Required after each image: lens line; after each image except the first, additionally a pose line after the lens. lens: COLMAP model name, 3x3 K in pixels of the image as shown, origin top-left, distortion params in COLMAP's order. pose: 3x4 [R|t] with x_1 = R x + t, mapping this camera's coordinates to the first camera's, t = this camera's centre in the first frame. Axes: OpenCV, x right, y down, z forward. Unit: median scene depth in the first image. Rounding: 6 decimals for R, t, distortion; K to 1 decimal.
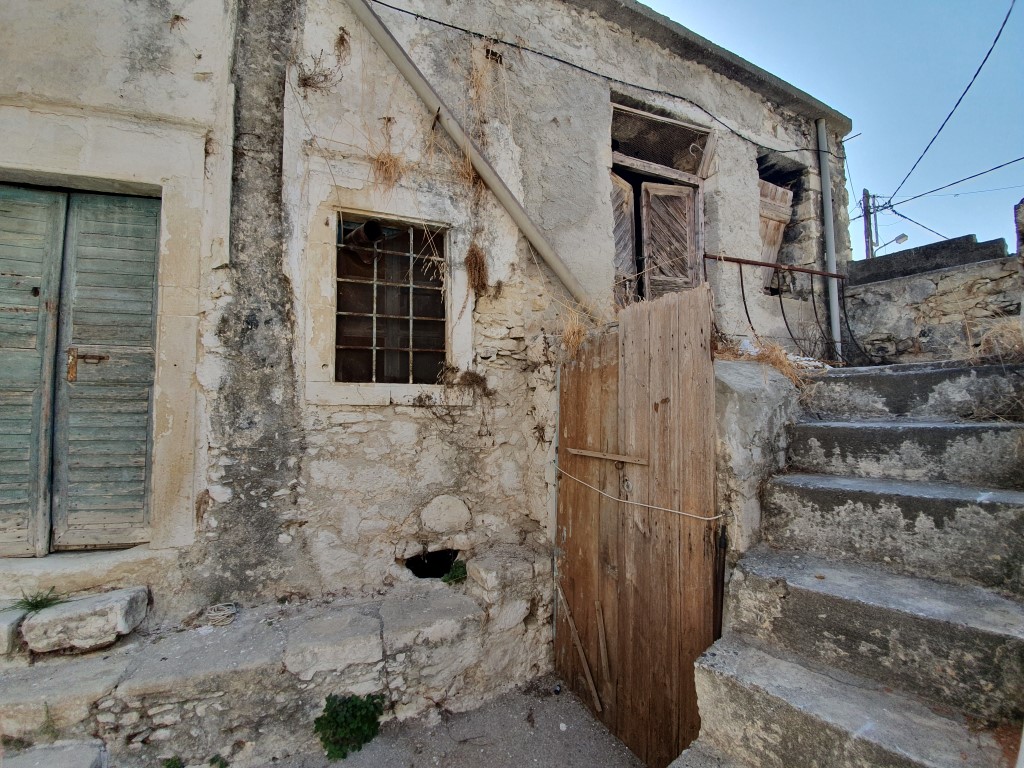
lens RADIAL K [[405.2, 0, 508.2], [0, 405.2, 382.8], [0, 0, 1]] dist [0.016673, -0.018830]
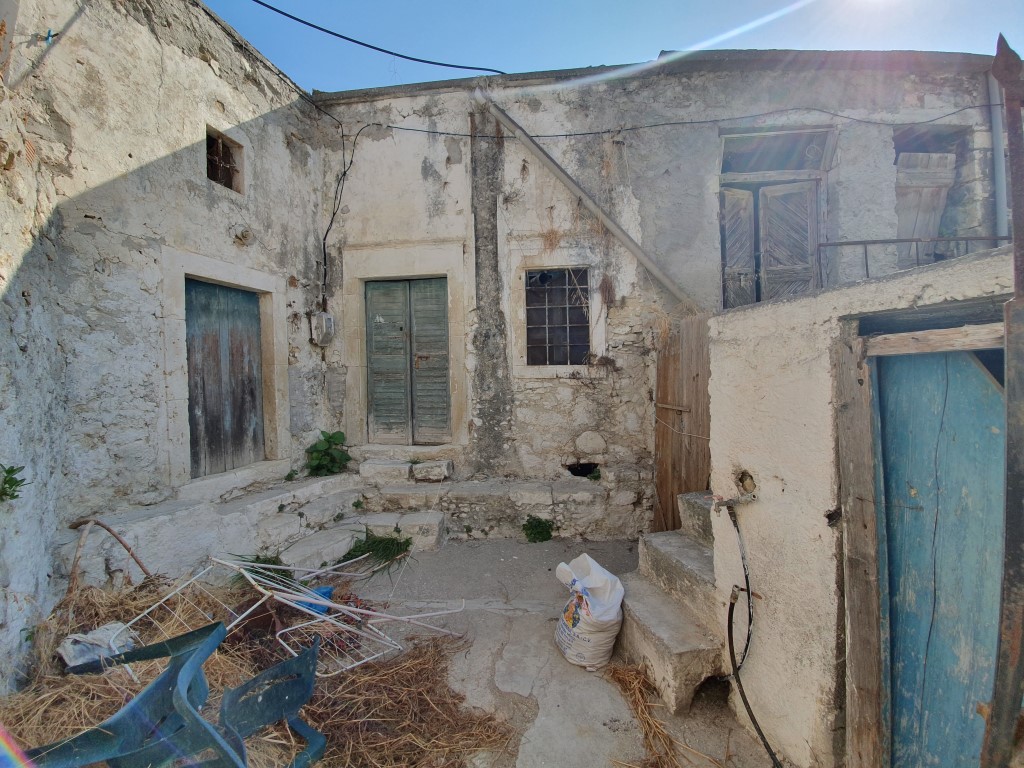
lens RADIAL K [[405.2, 0, 508.2], [0, 405.2, 382.8], [0, 0, 1]] dist [0.016673, -0.018830]
pose [[0.893296, -0.001669, -0.449465, 0.311668], [0.036469, 0.996965, 0.068779, -0.052384], [0.447986, -0.077831, 0.890646, -0.656054]]
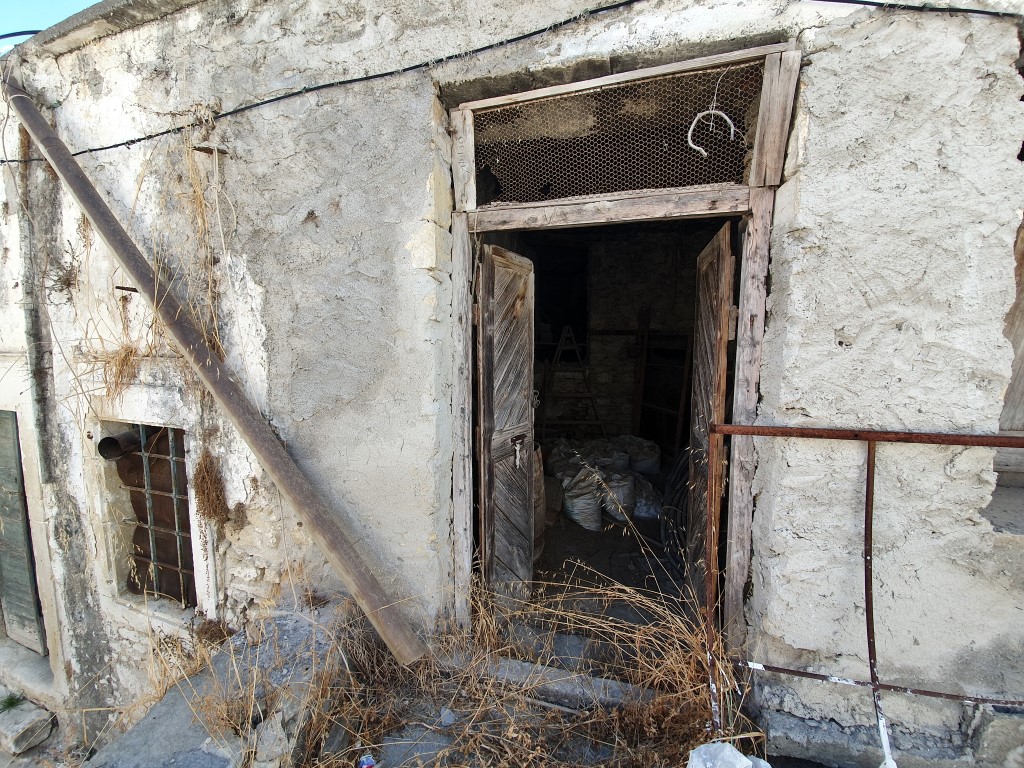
lens RADIAL K [[405.2, 0, 508.2], [0, 405.2, 382.8], [0, 0, 1]] dist [0.016673, -0.018830]
pose [[0.777864, 0.070289, -0.624490, 0.837155], [0.021497, 0.990168, 0.138224, -0.605341], [0.628065, -0.120944, 0.768704, 0.880913]]
